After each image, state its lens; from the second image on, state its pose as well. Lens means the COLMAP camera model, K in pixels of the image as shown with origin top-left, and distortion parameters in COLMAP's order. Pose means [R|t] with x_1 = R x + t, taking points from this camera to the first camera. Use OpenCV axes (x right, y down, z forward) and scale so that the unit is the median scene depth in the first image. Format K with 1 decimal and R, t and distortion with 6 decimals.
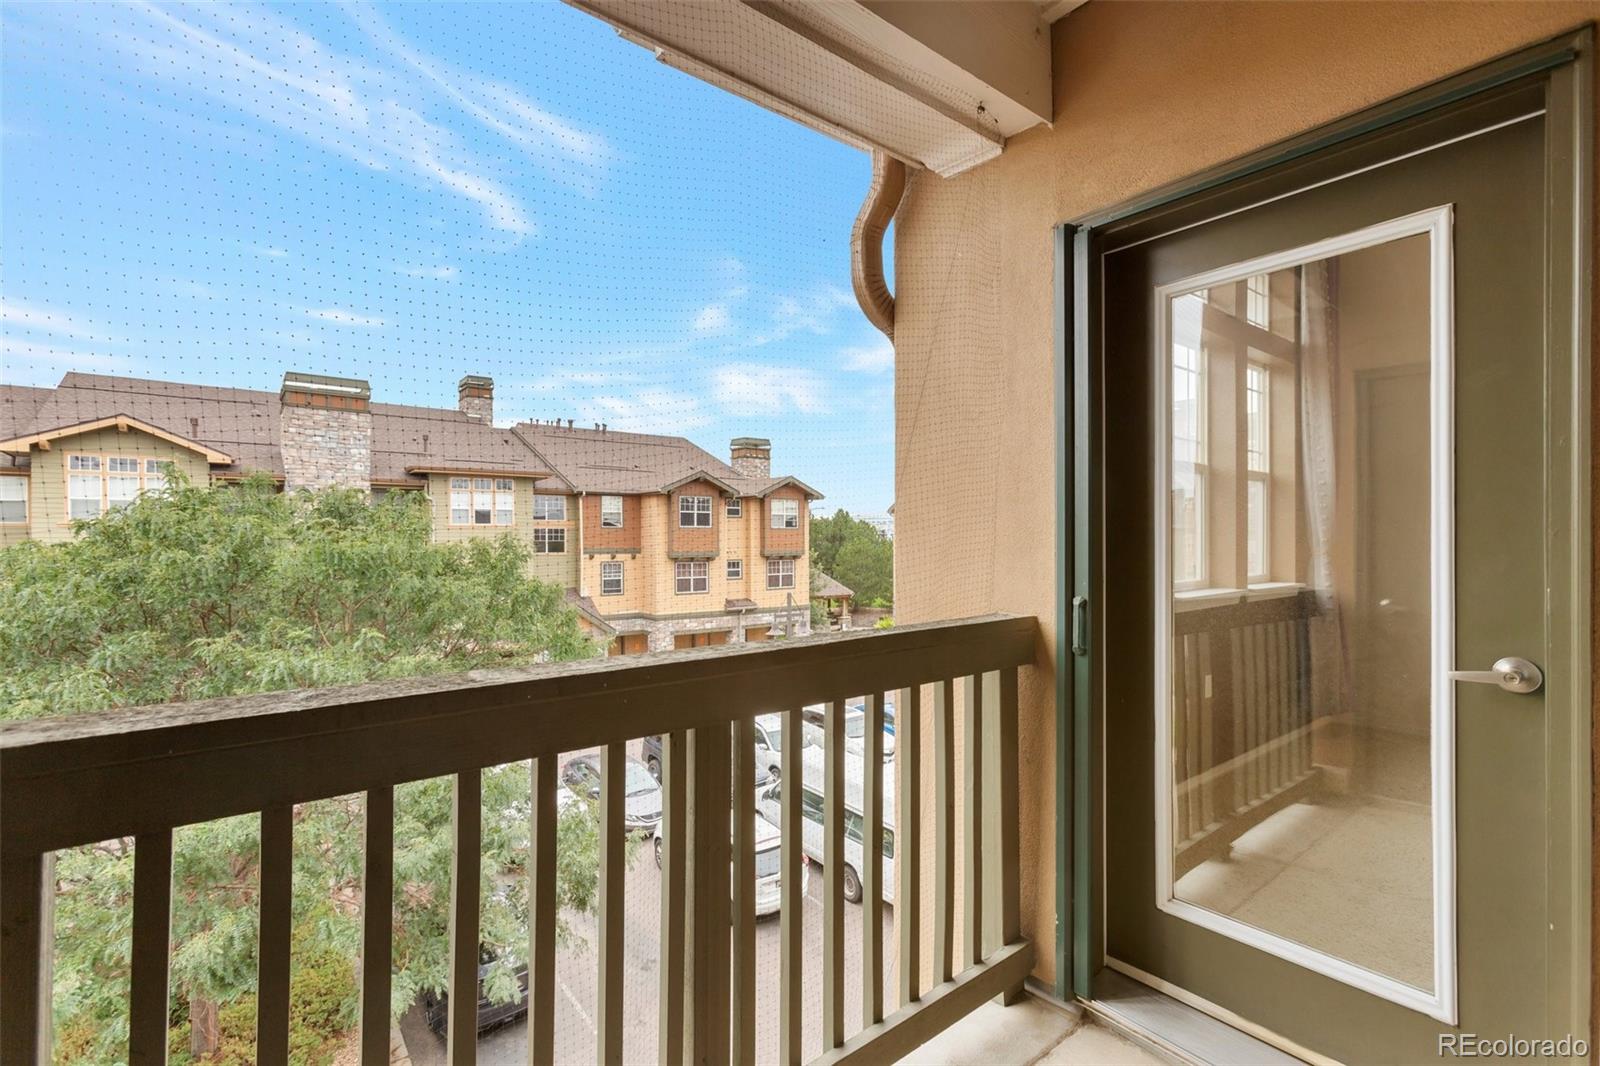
lens RADIAL K [[723.0, 0, 798.1], [0, 723.0, 534.8], [0, 0, 1]] dist [-0.014415, 0.005713]
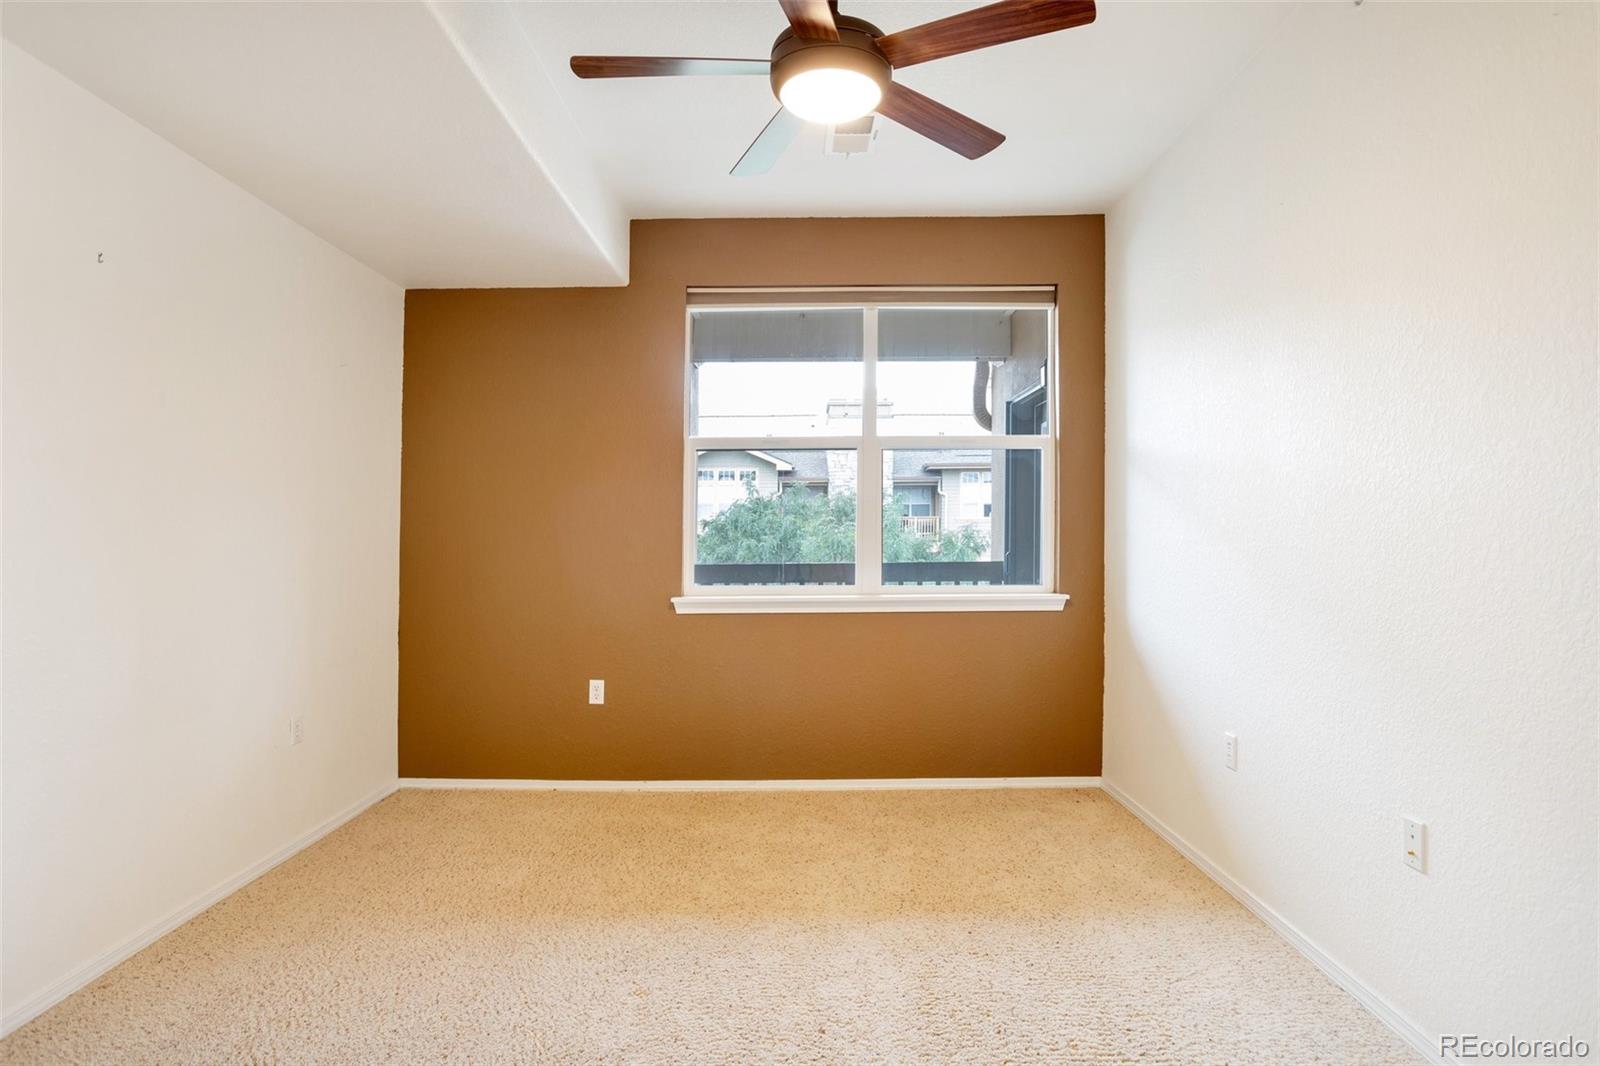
lens RADIAL K [[863.8, 0, 794.7], [0, 863.8, 529.3], [0, 0, 1]] dist [-0.078198, 0.039626]
pose [[0.778895, -0.003491, -0.627145, 0.151349], [0.004713, 0.999989, 0.000287, 0.000022], [0.627137, -0.003179, 0.778902, -0.157051]]
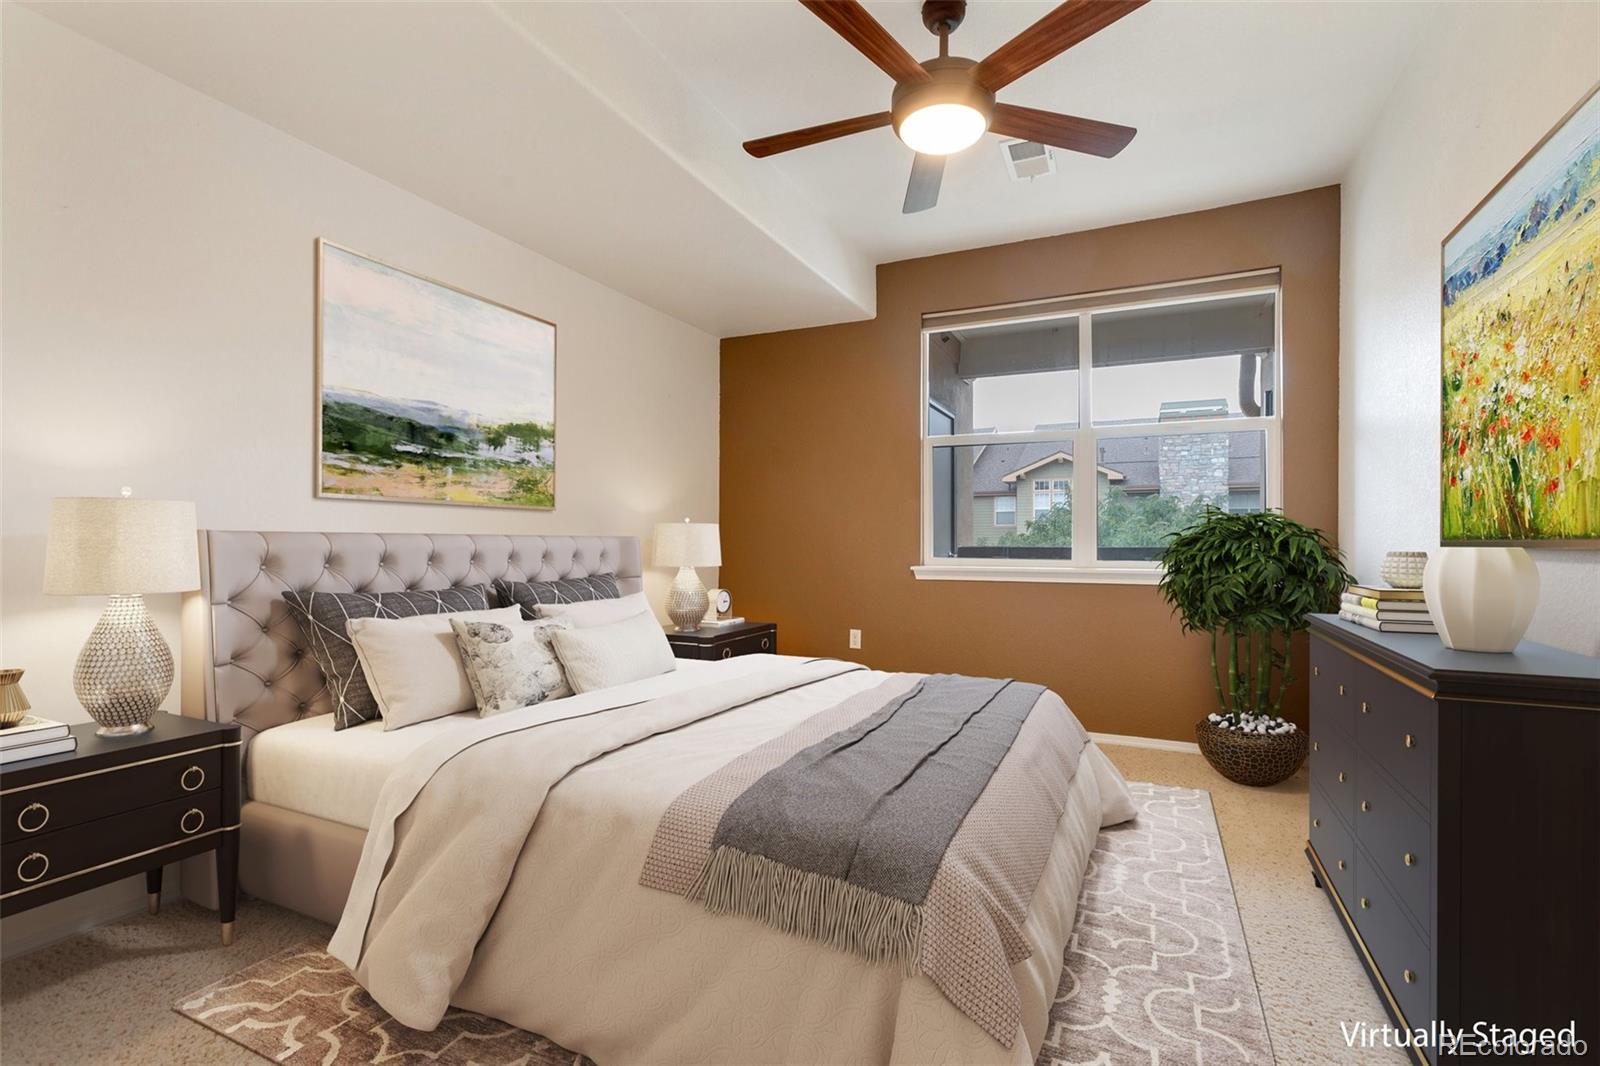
lens RADIAL K [[713.6, 0, 815.8], [0, 713.6, 533.0], [0, 0, 1]] dist [0.000992, 0.000101]
pose [[0.450138, -0.002647, -0.892955, 0.172813], [0.000971, 0.999996, -0.002474, 0.005985], [0.892959, 0.000246, 0.450139, -0.138903]]
